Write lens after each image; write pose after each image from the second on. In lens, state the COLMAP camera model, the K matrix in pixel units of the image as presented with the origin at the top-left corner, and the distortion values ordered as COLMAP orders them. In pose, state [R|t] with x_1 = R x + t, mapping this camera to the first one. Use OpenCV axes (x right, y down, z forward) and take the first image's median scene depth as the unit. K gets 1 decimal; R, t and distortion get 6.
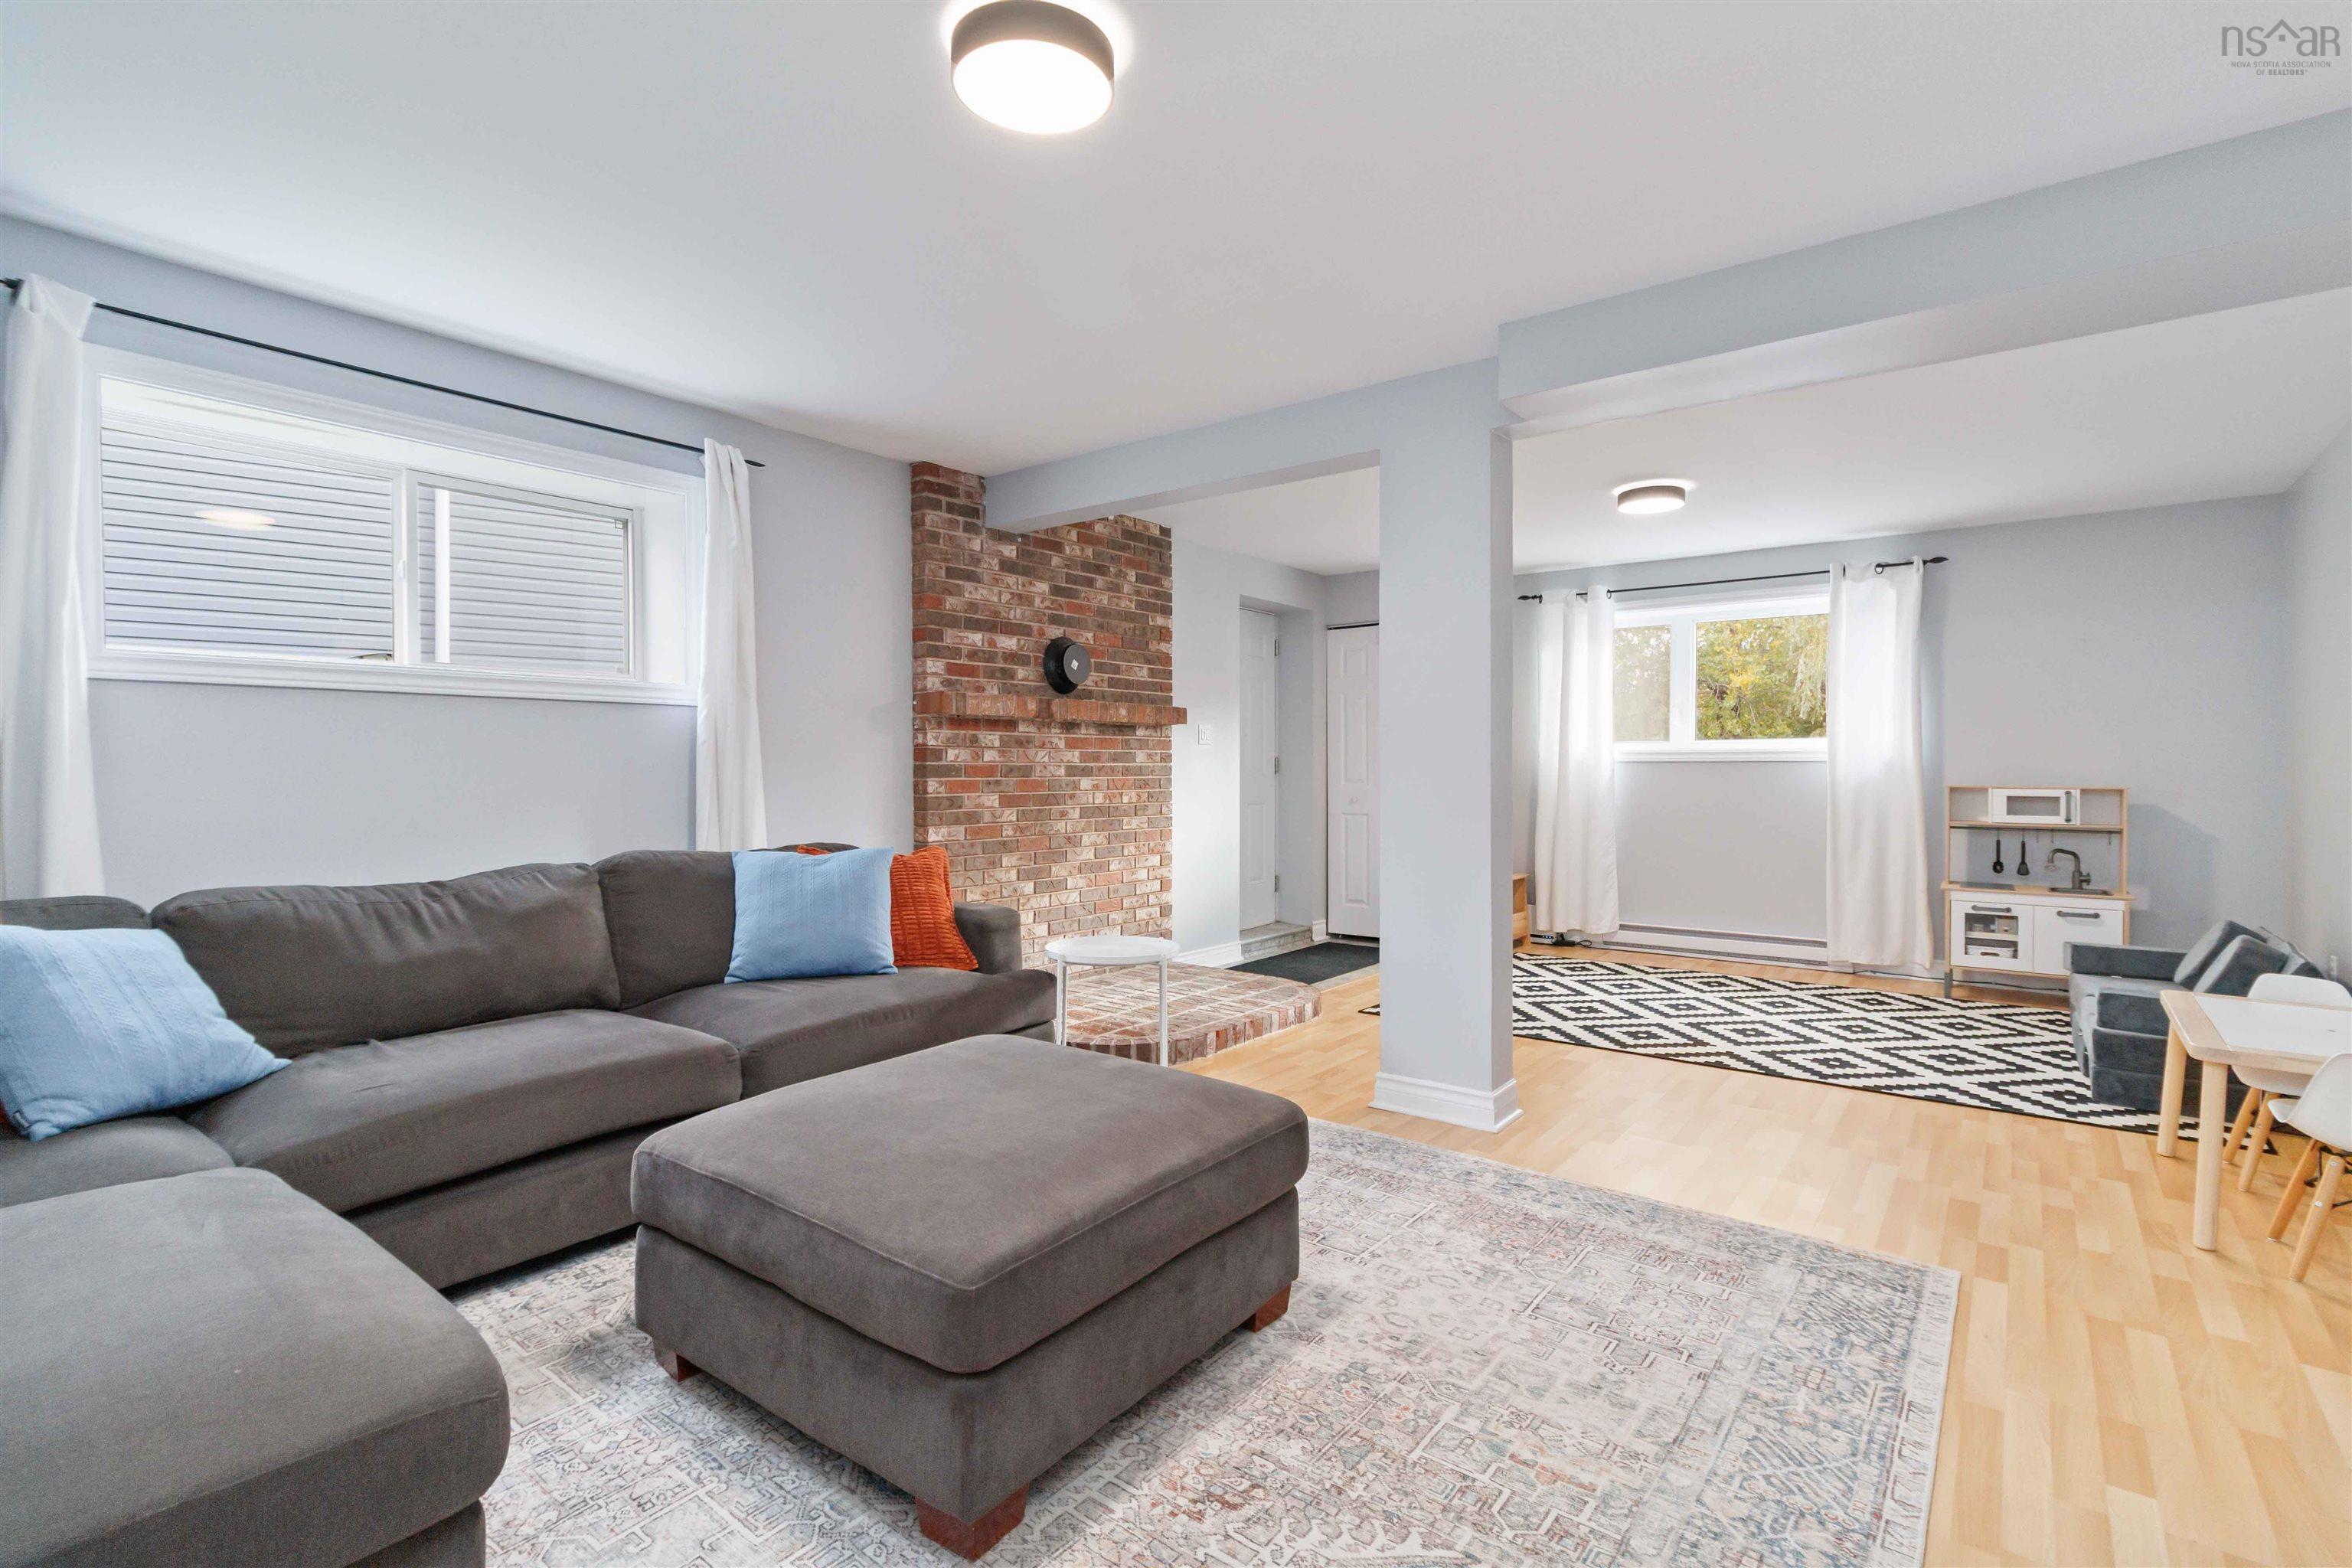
lens RADIAL K [[1087.6, 0, 1184.7], [0, 1087.6, 767.7], [0, 0, 1]] dist [0.007348, -0.001356]
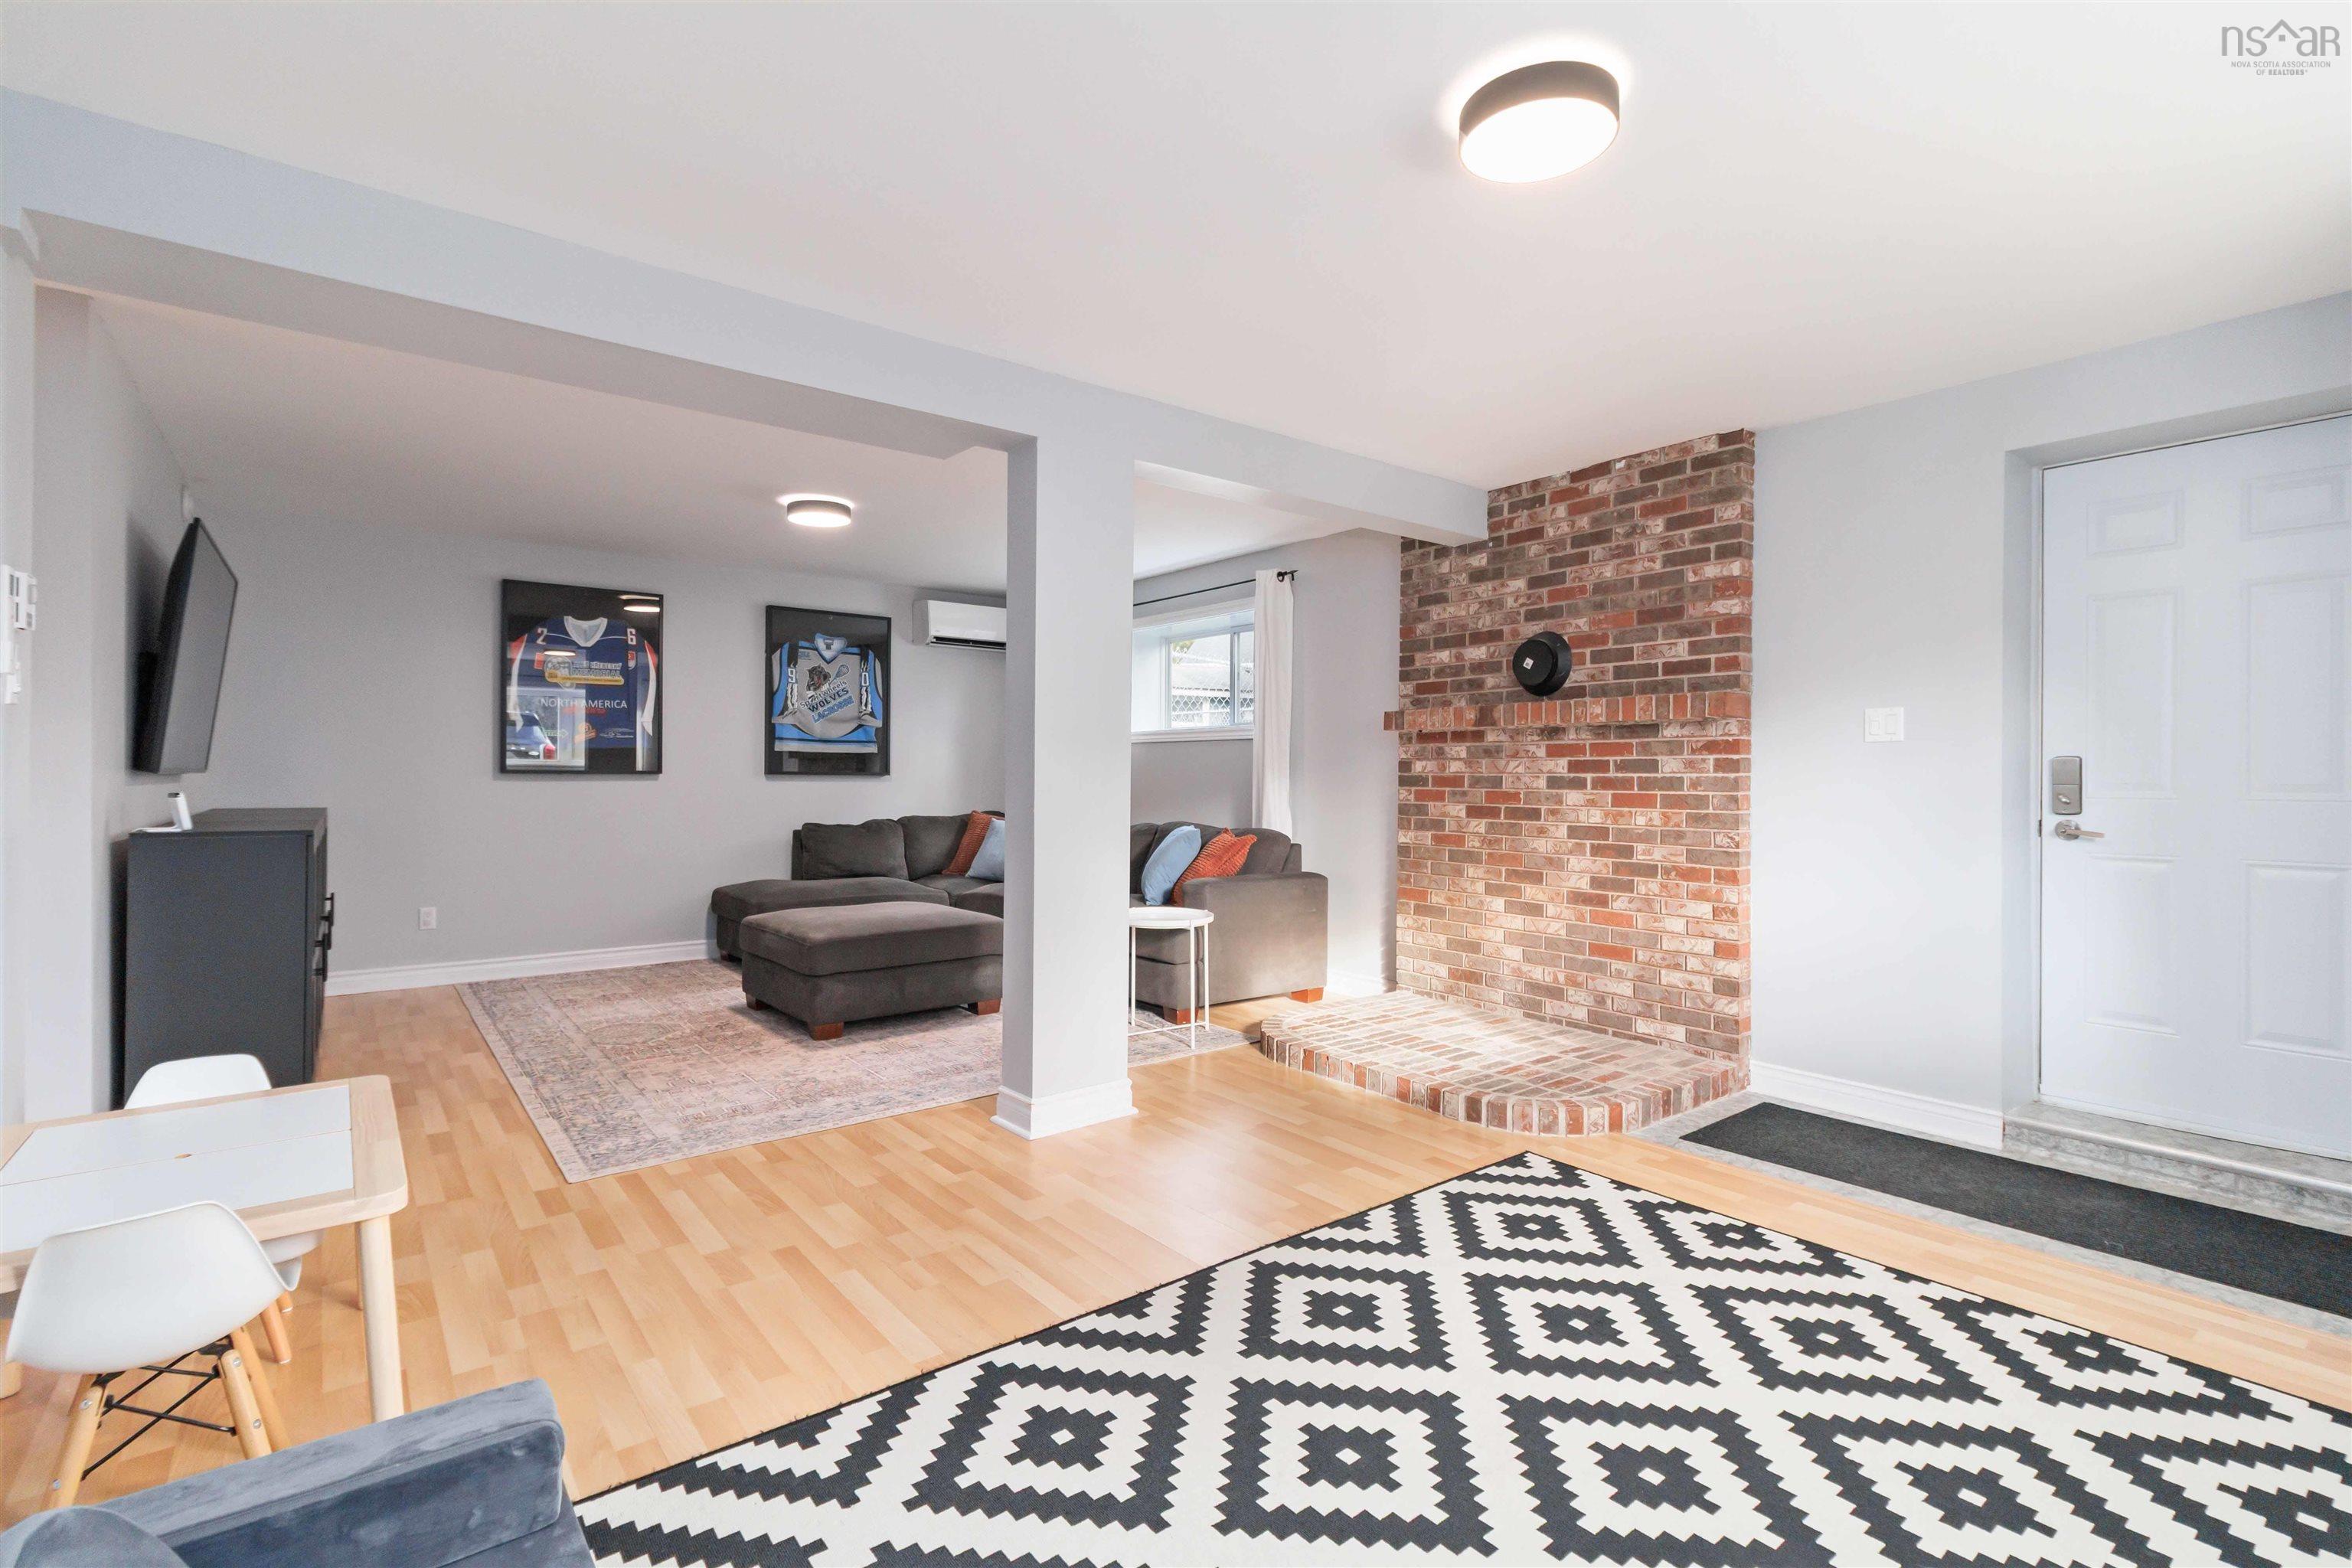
lens RADIAL K [[1087.6, 0, 1184.7], [0, 1087.6, 767.7], [0, 0, 1]] dist [0.007348, -0.001356]
pose [[-0.243216, -0.009046, -0.969930, 1.540251], [-0.005557, 0.999953, -0.007933, -0.000696], [0.969956, 0.003461, -0.243255, 1.745246]]
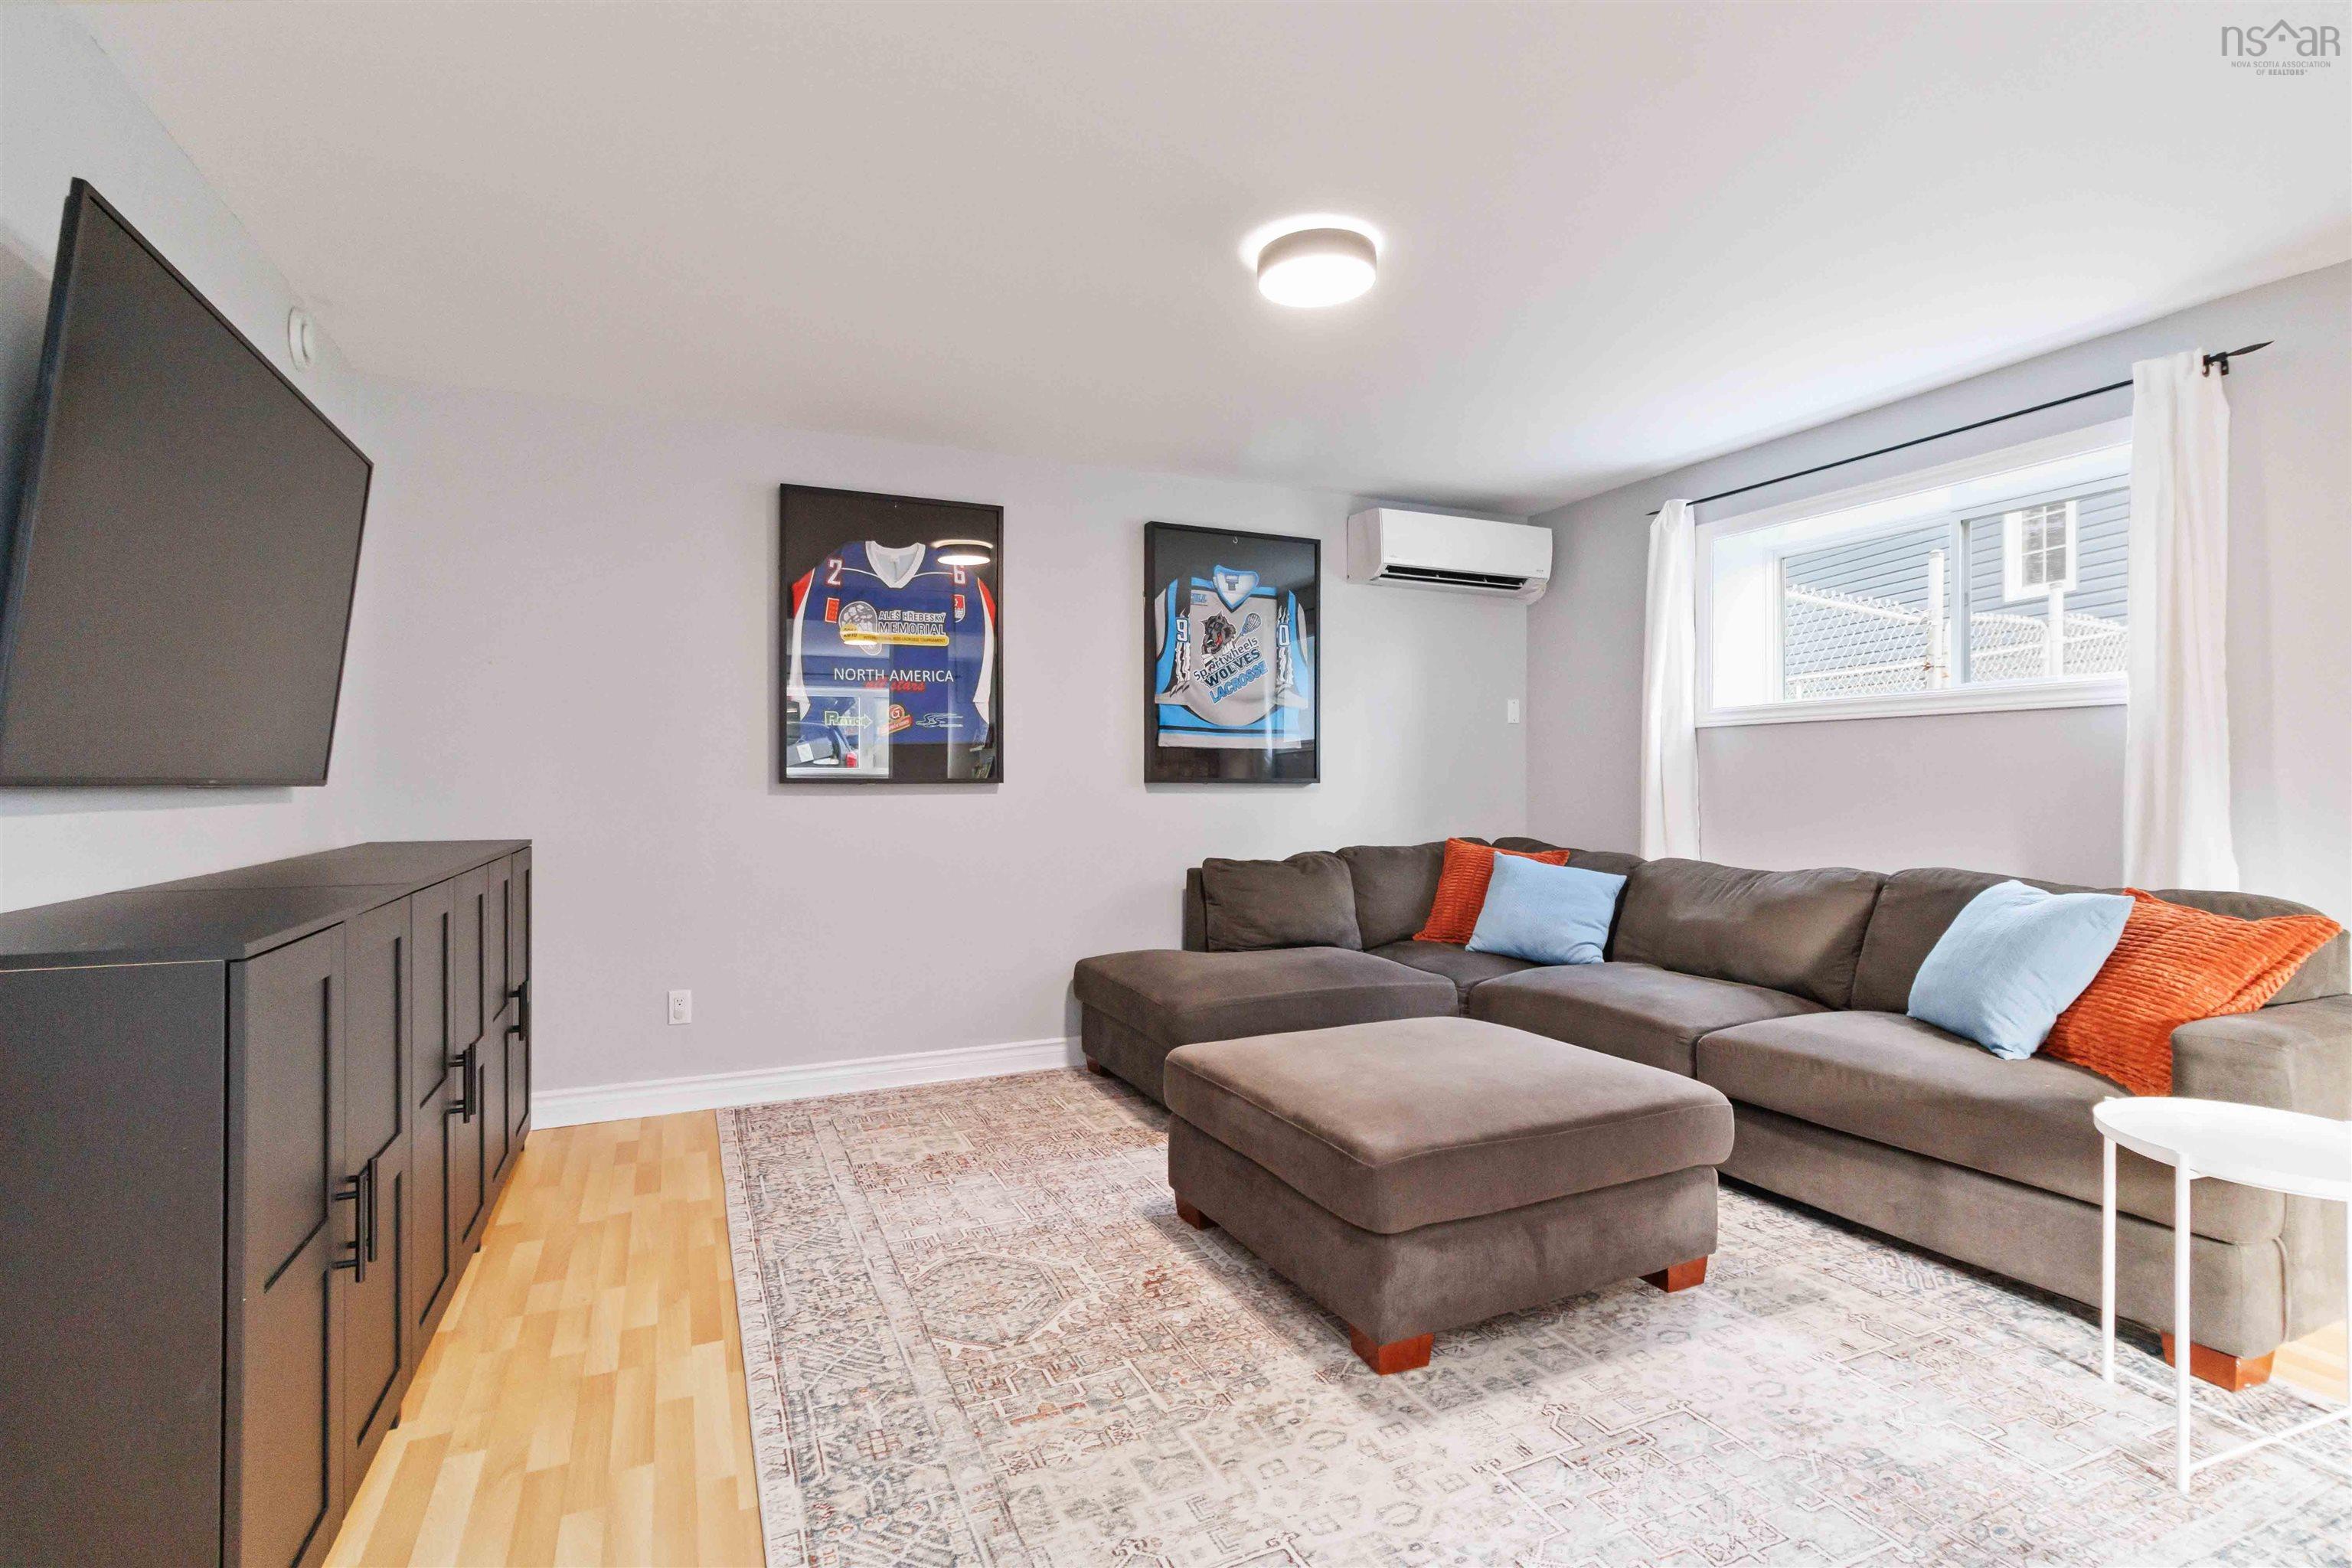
lens RADIAL K [[1087.6, 0, 1184.7], [0, 1087.6, 767.7], [0, 0, 1]] dist [0.007348, -0.001356]
pose [[-0.459170, -0.012028, -0.888267, 0.798528], [0.001008, 0.999901, -0.014061, 0.000721], [0.888348, -0.007352, -0.459112, 1.031519]]
